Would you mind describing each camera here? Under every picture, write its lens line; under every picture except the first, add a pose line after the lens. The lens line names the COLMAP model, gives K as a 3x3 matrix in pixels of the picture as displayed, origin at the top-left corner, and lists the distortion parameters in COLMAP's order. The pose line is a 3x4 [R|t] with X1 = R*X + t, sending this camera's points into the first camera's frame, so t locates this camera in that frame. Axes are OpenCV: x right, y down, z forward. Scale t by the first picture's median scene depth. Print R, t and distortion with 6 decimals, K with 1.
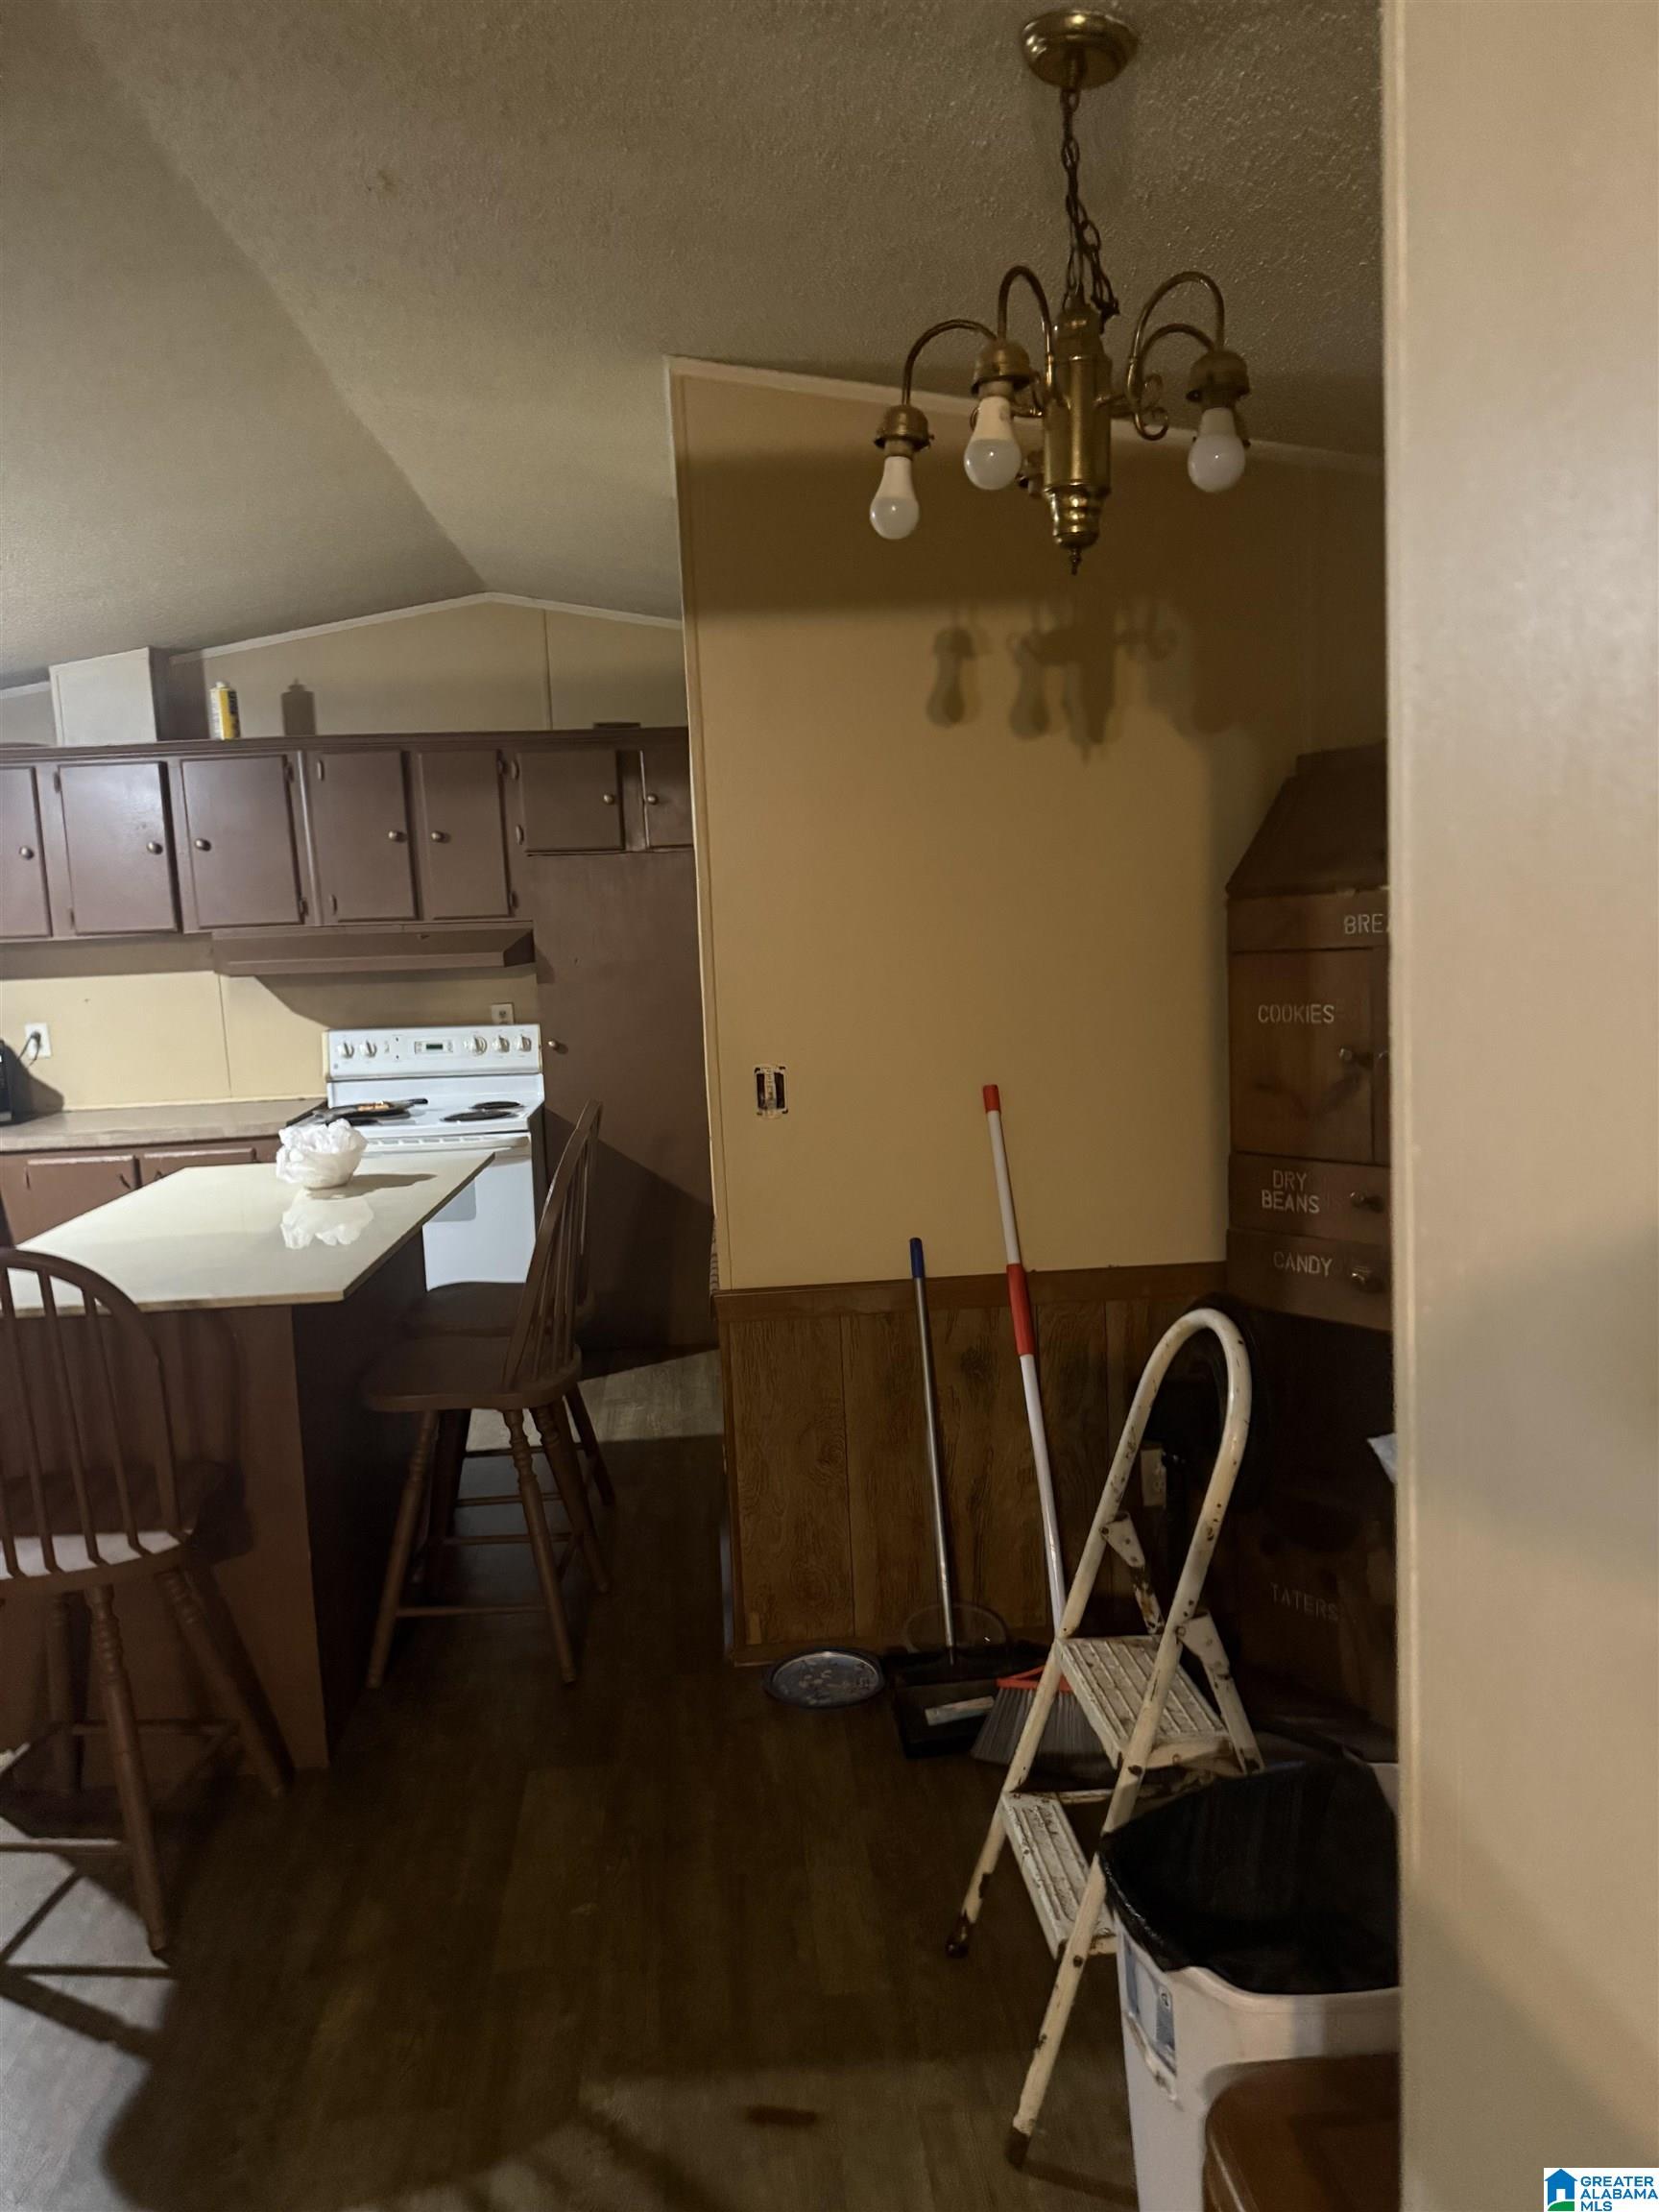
lens RADIAL K [[1553.1, 0, 829.8], [0, 1553.1, 1128.0], [0, 0, 1]] dist [0.038428, -0.052079]
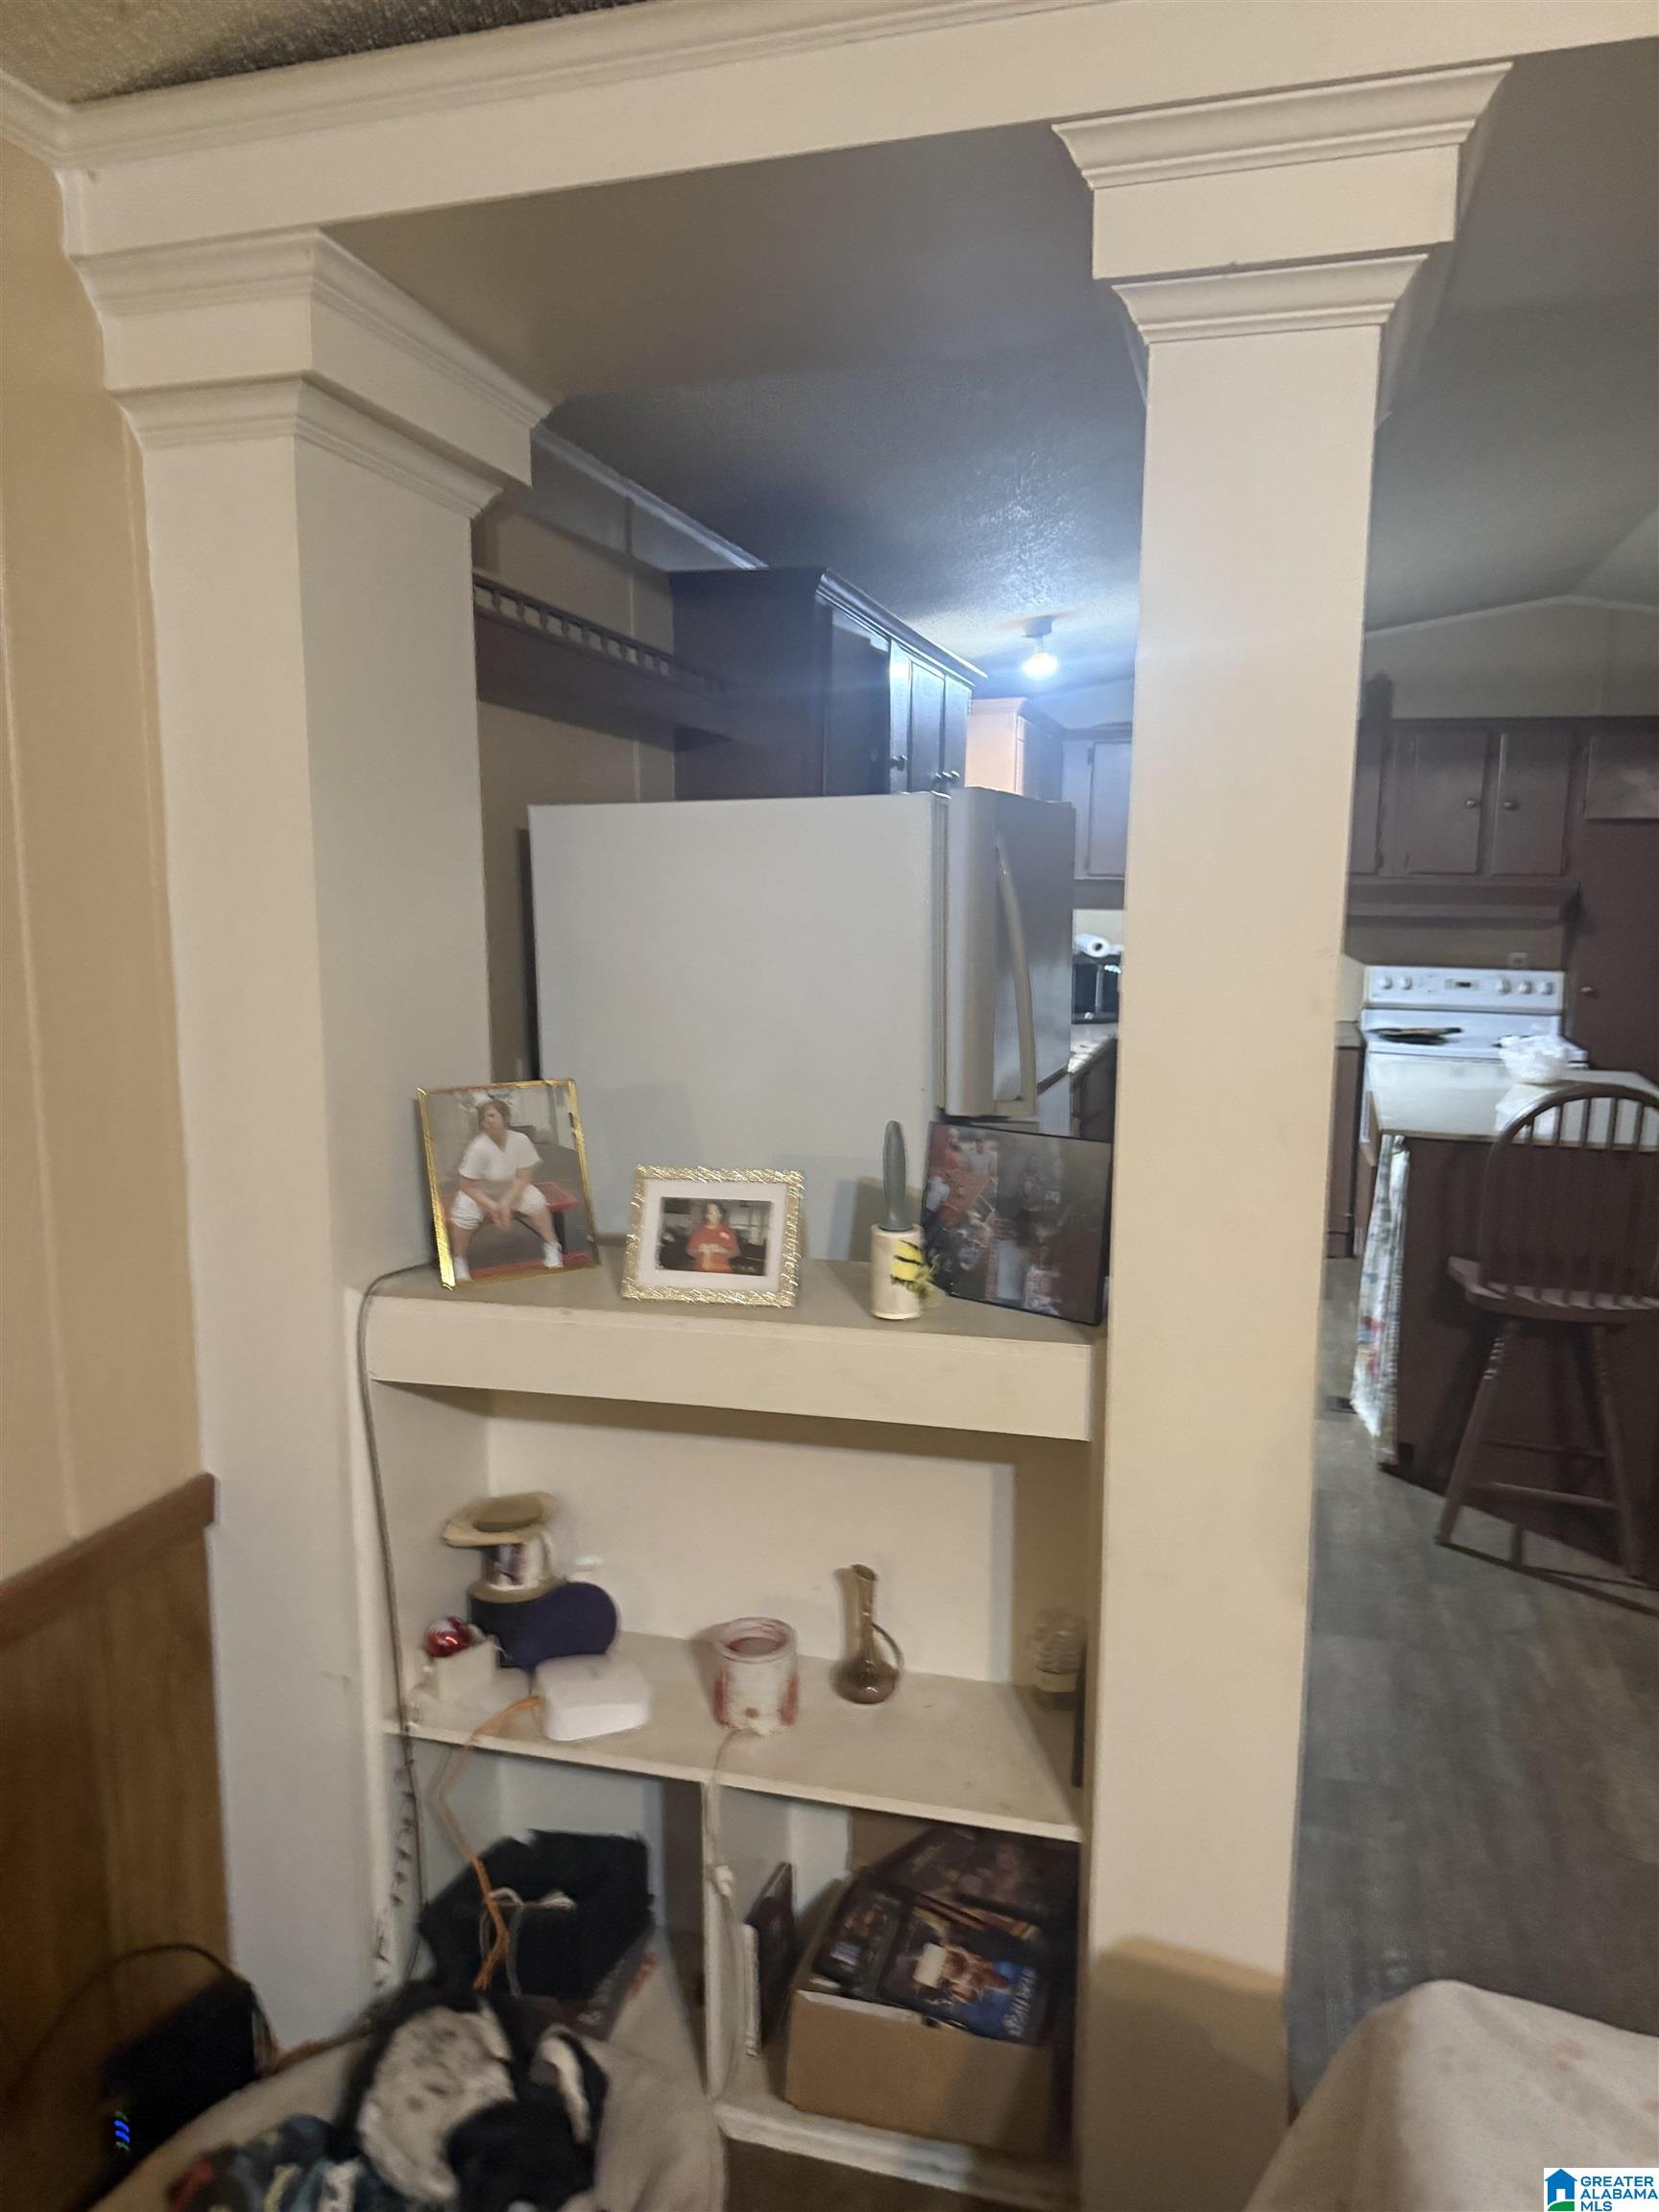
lens RADIAL K [[1553.1, 0, 821.2], [0, 1553.1, 1115.5], [0, 0, 1]] dist [0.038428, -0.052079]
pose [[0.929939, 0.104390, -0.352586, -0.309051], [-0.097659, 0.994536, 0.036879, 0.054399], [0.354509, 0.000138, 0.935053, -0.296274]]
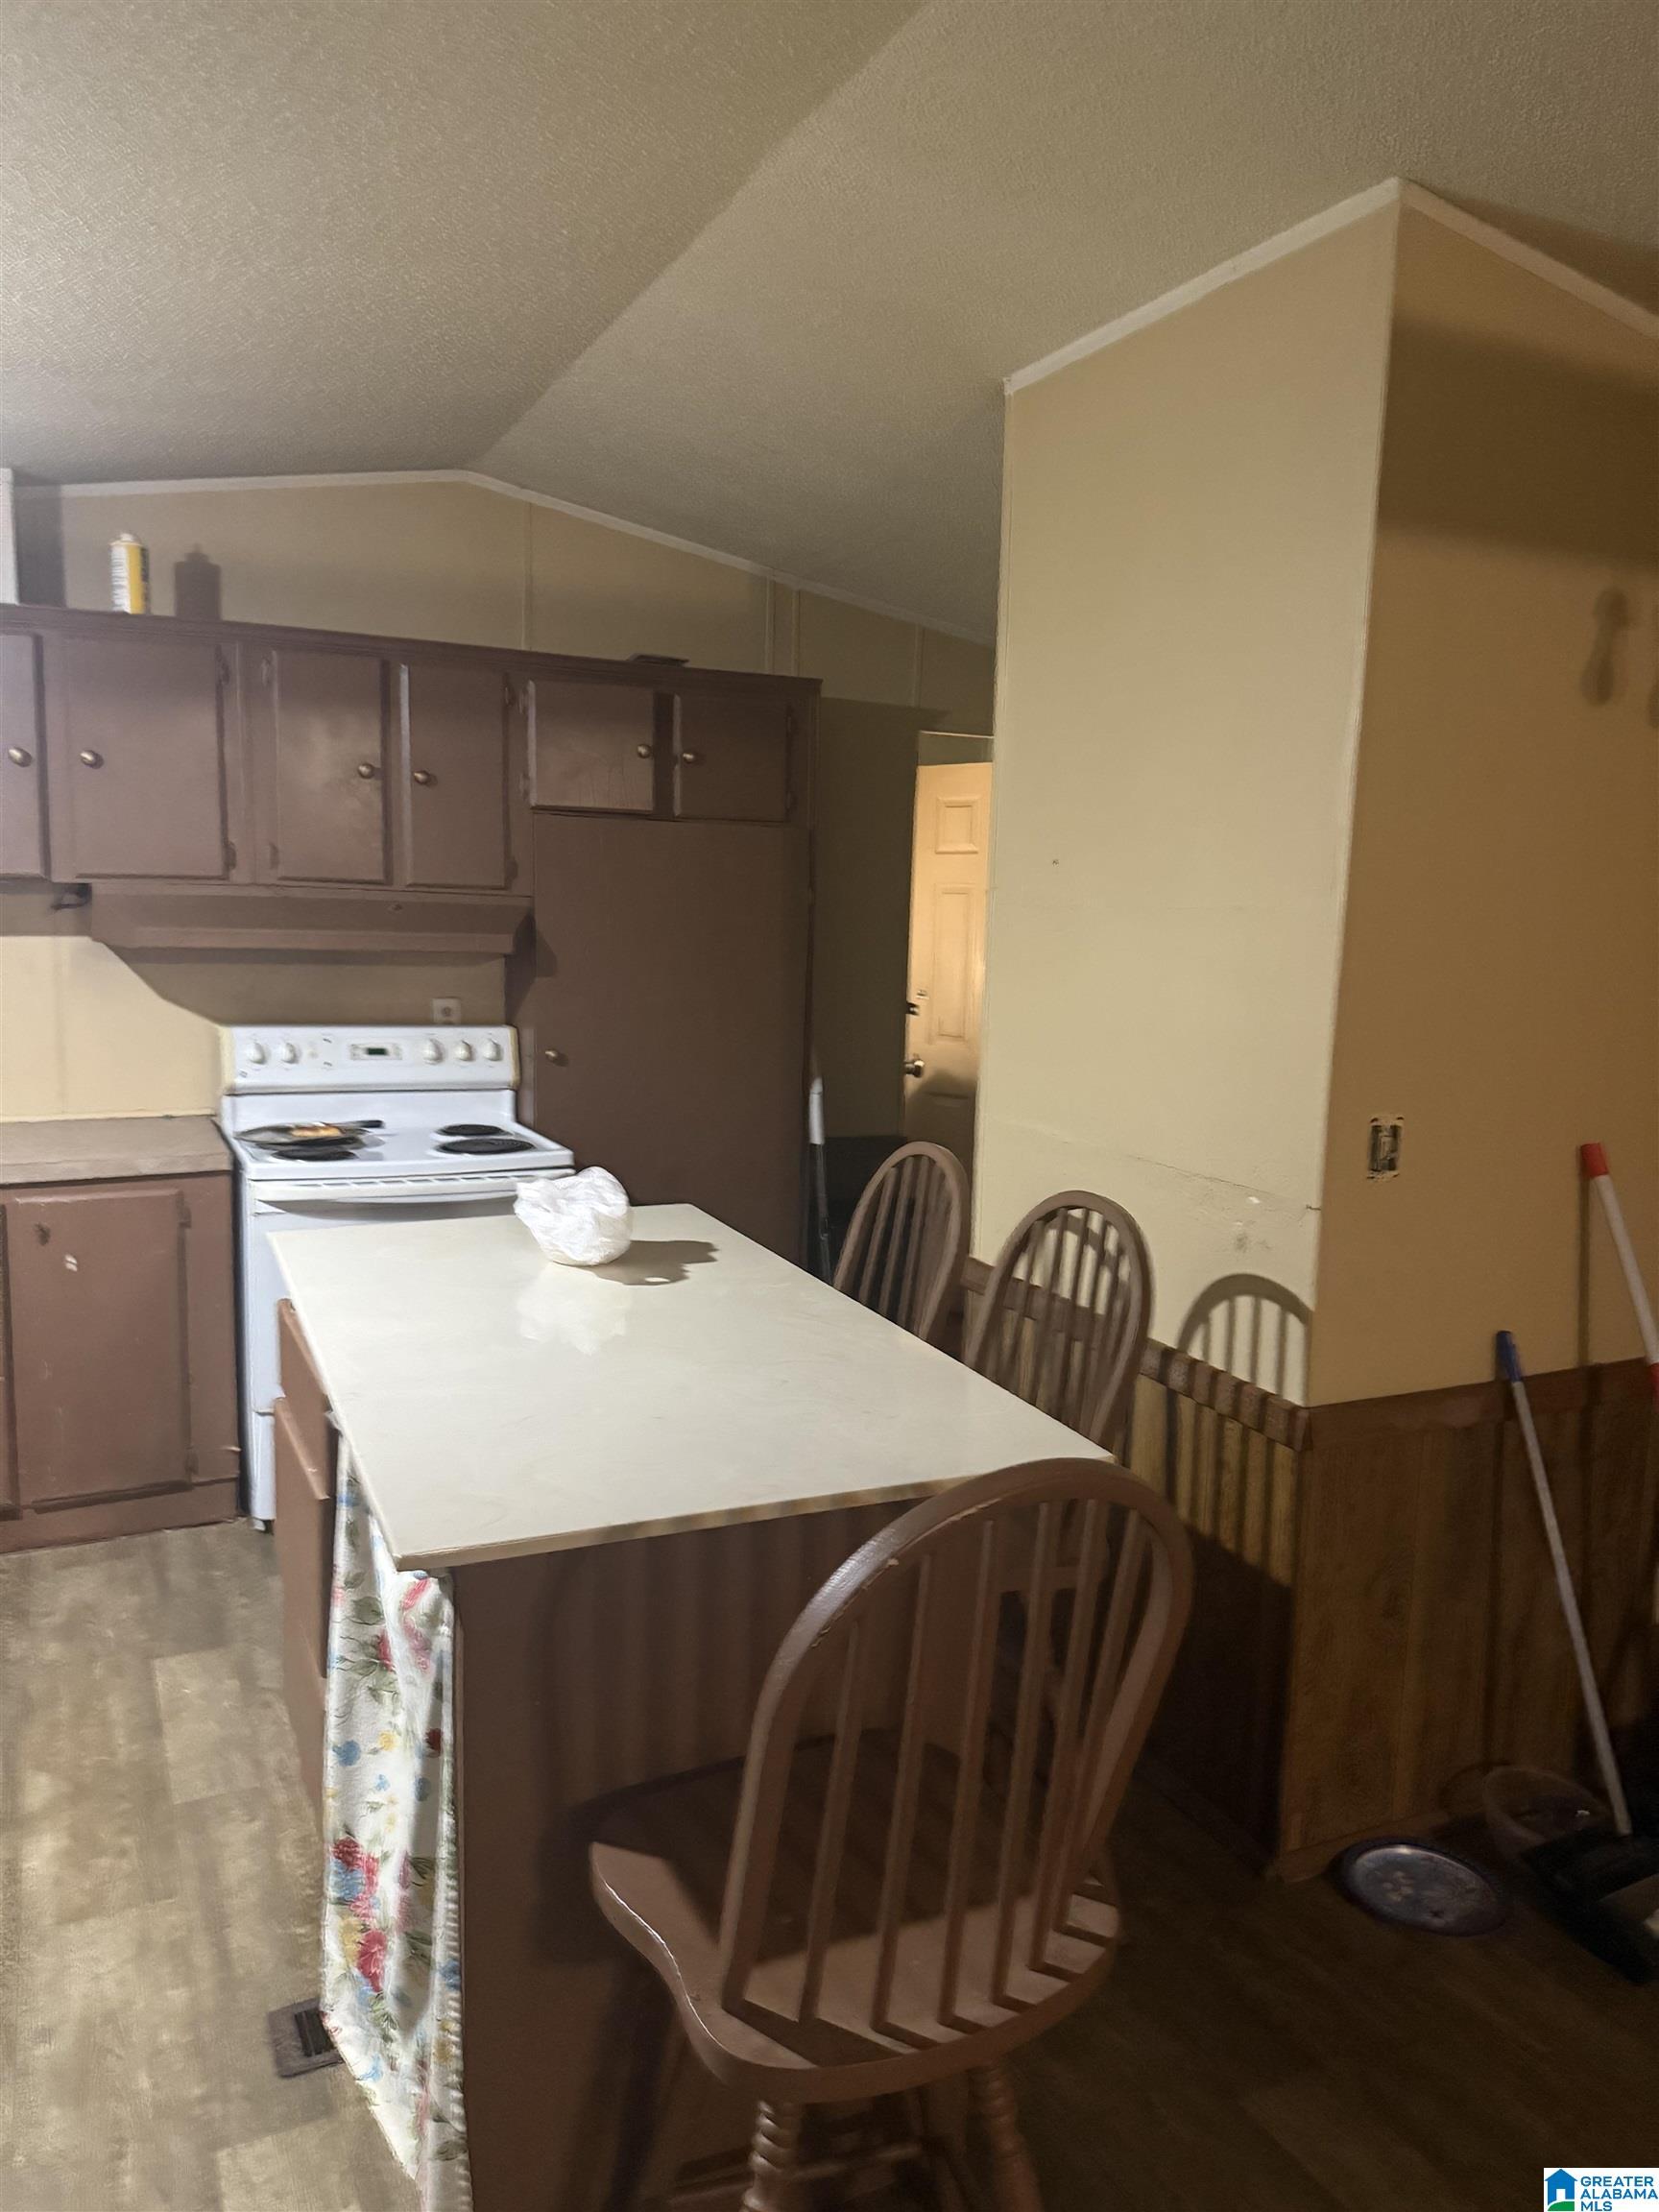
lens RADIAL K [[1553.1, 0, 845.8], [0, 1553.1, 1132.8], [0, 0, 1]] dist [0.038428, -0.052079]
pose [[0.931949, 0.012053, 0.362388, -0.349902], [-0.012882, 0.999917, -0.000127, -0.017056], [-0.362360, -0.004550, 0.932027, 0.223576]]
